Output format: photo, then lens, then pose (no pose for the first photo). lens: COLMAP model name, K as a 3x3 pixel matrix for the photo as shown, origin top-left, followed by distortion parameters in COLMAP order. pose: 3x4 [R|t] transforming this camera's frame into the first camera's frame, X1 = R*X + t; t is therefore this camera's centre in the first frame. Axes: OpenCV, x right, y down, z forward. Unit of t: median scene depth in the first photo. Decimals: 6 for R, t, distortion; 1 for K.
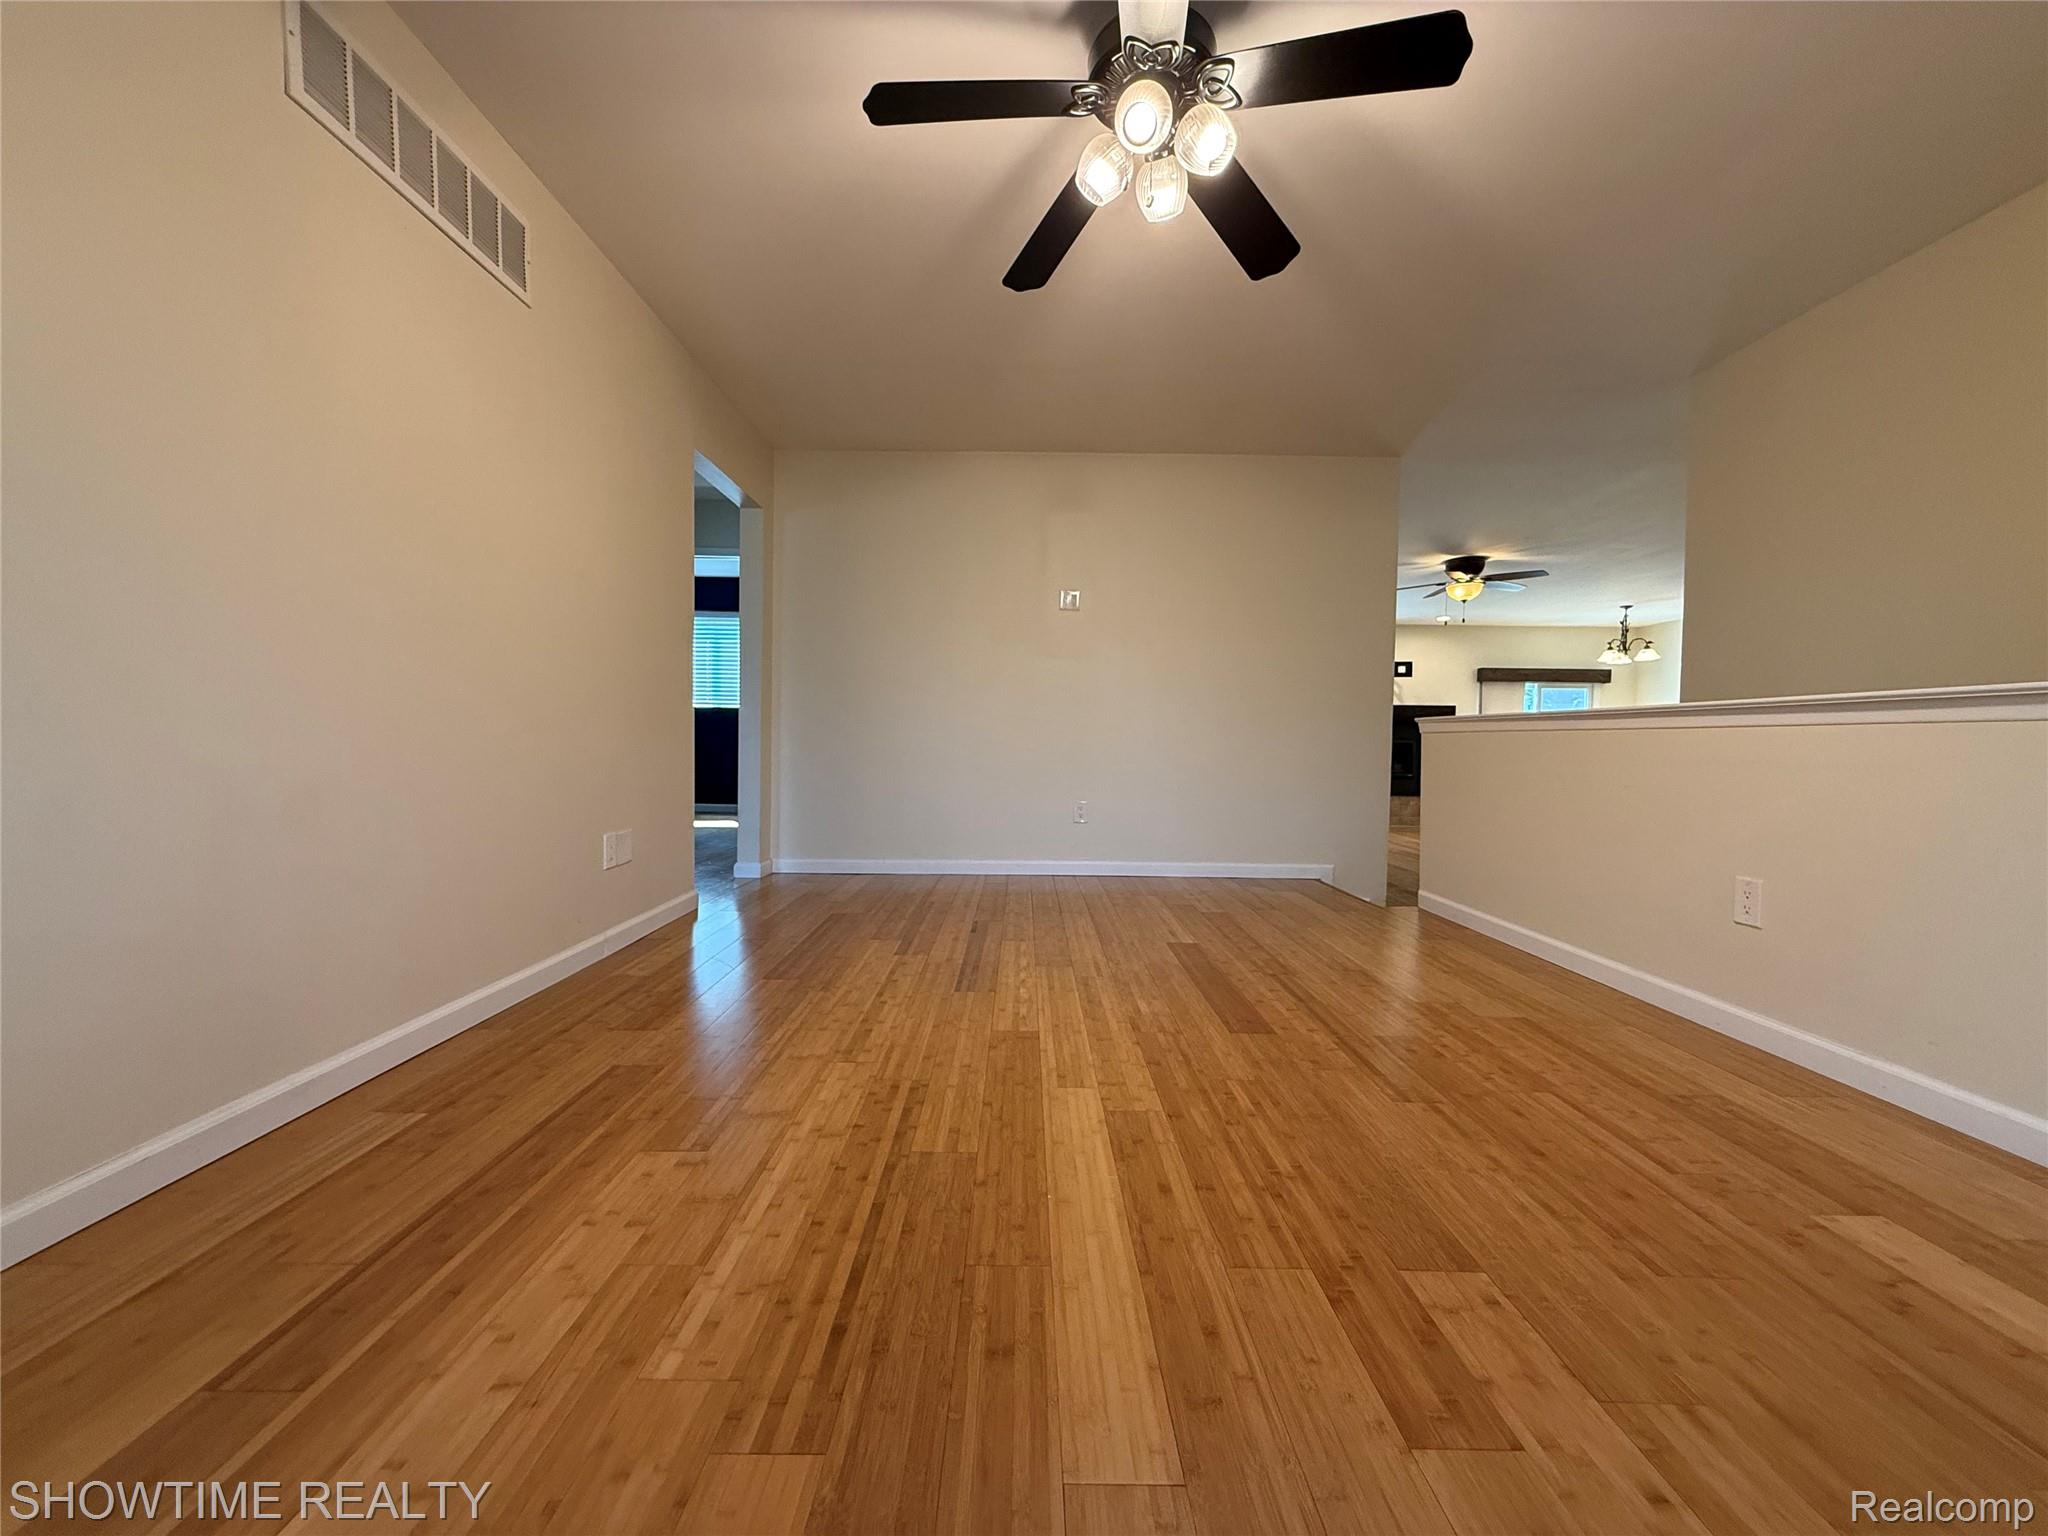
lens RADIAL K [[834.1, 0, 1024.0], [0, 834.1, 768.0], [0, 0, 1]] dist [0.023049, -0.000136]
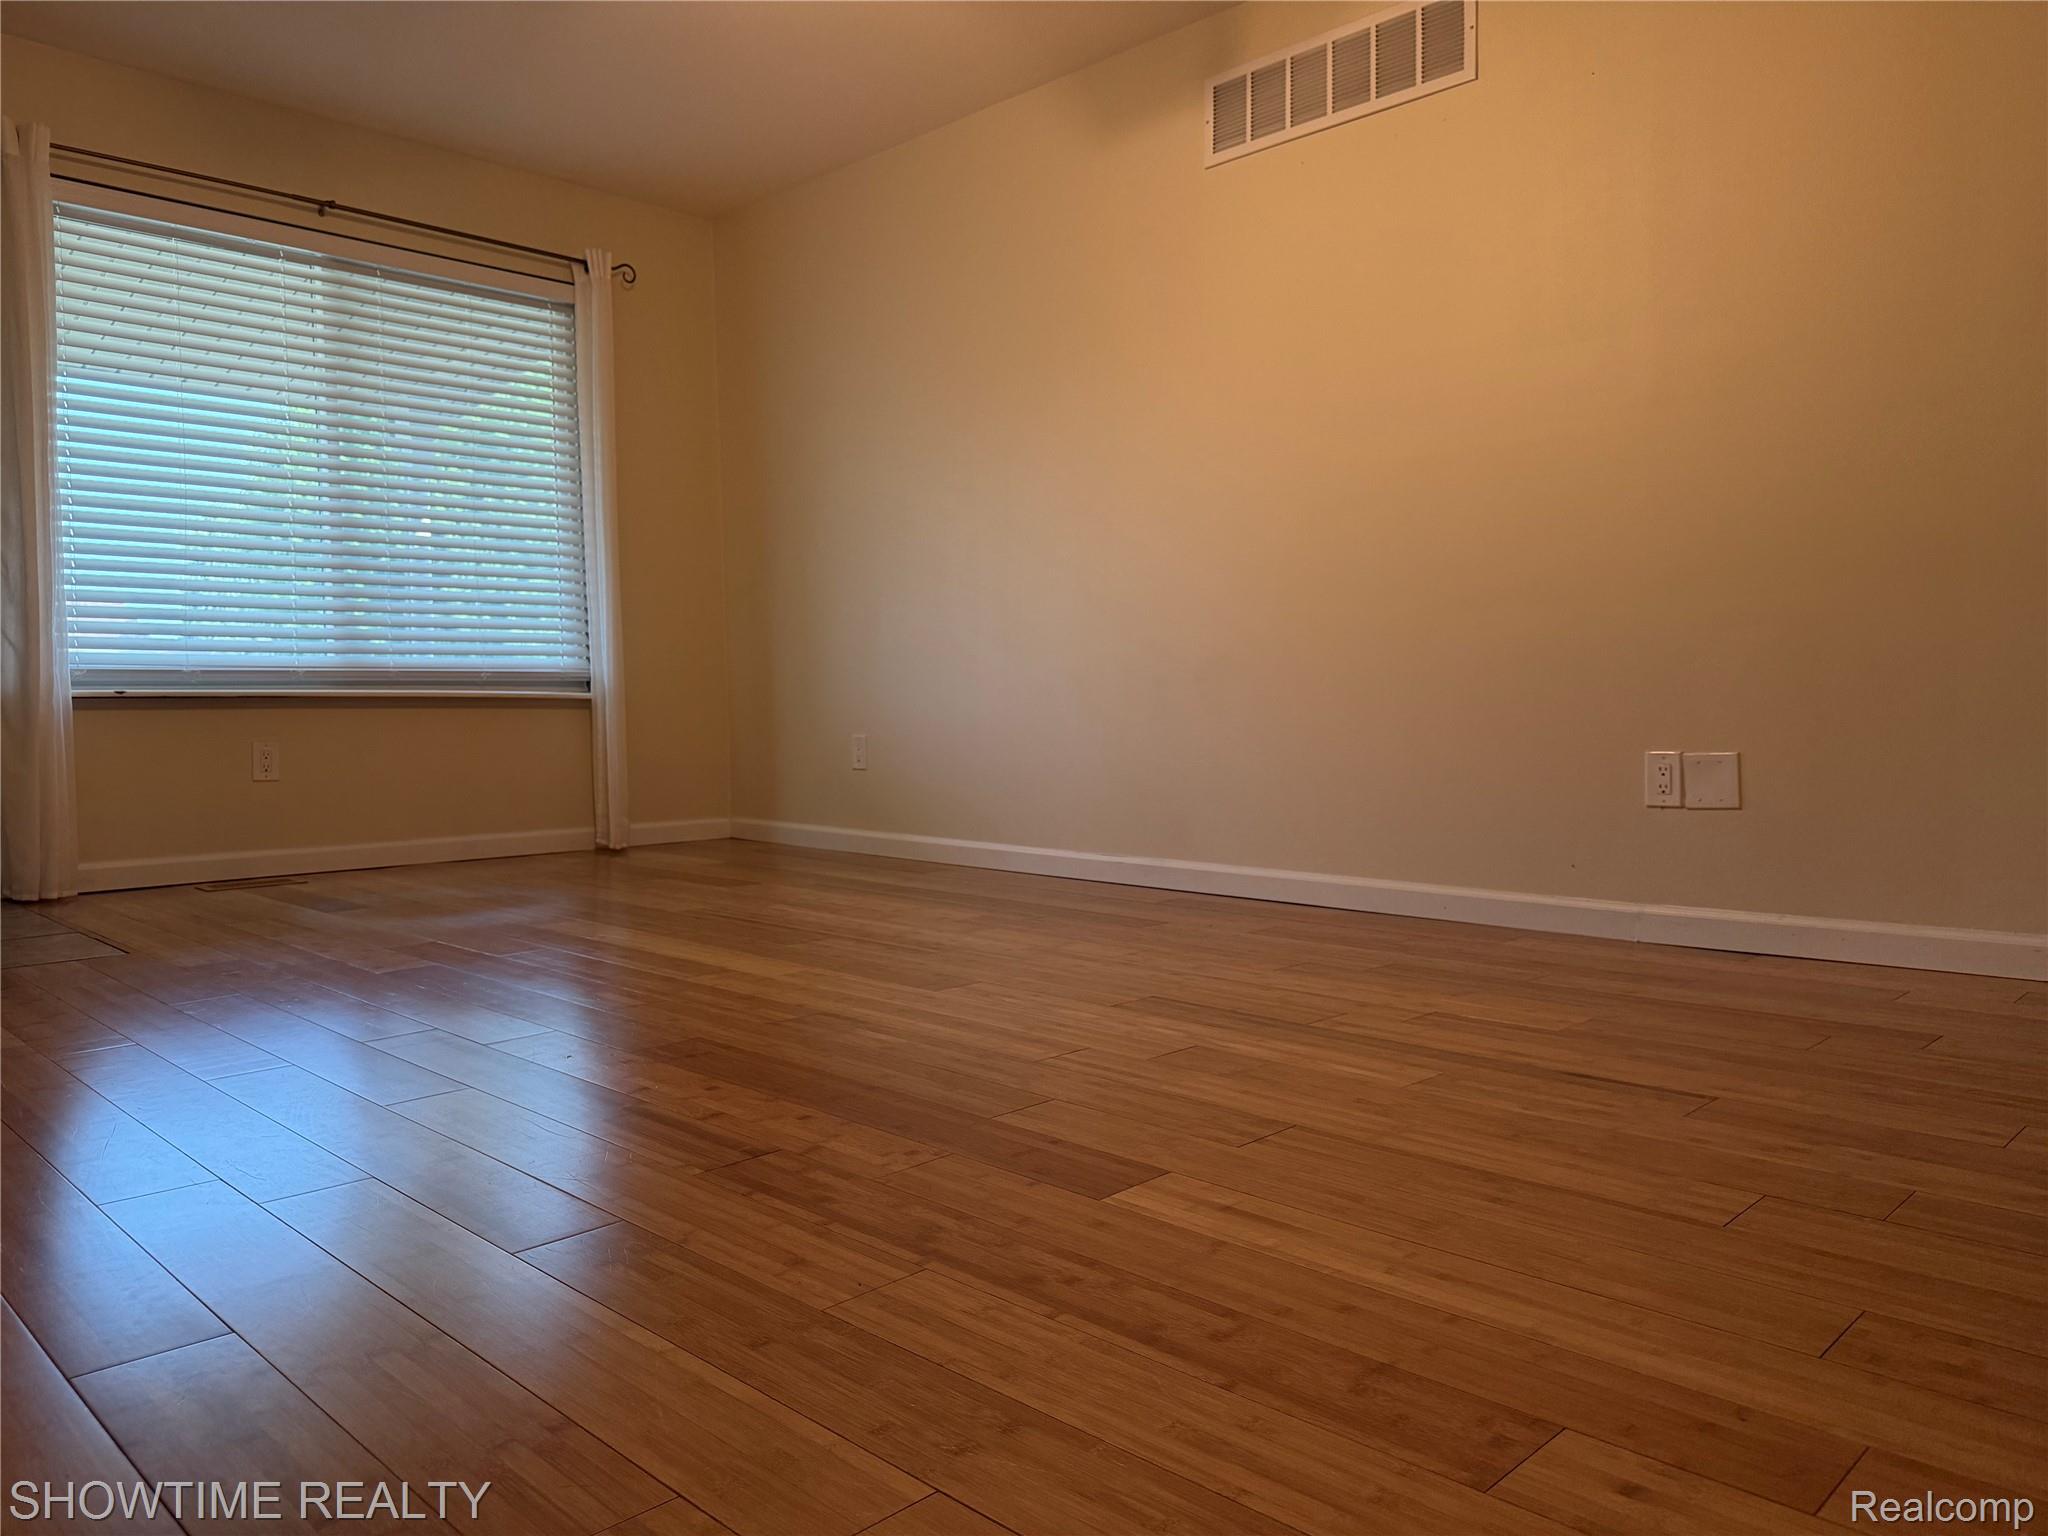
lens RADIAL K [[1461.0, 0, 1024.0], [0, 1461.0, 768.0], [0, 0, 1]] dist [0.004115, -0.004111]
pose [[-0.709825, 0.022206, -0.704028, 0.695654], [-0.025588, 0.998030, 0.057278, 0.045682], [0.703913, 0.058672, -0.707859, 1.611999]]
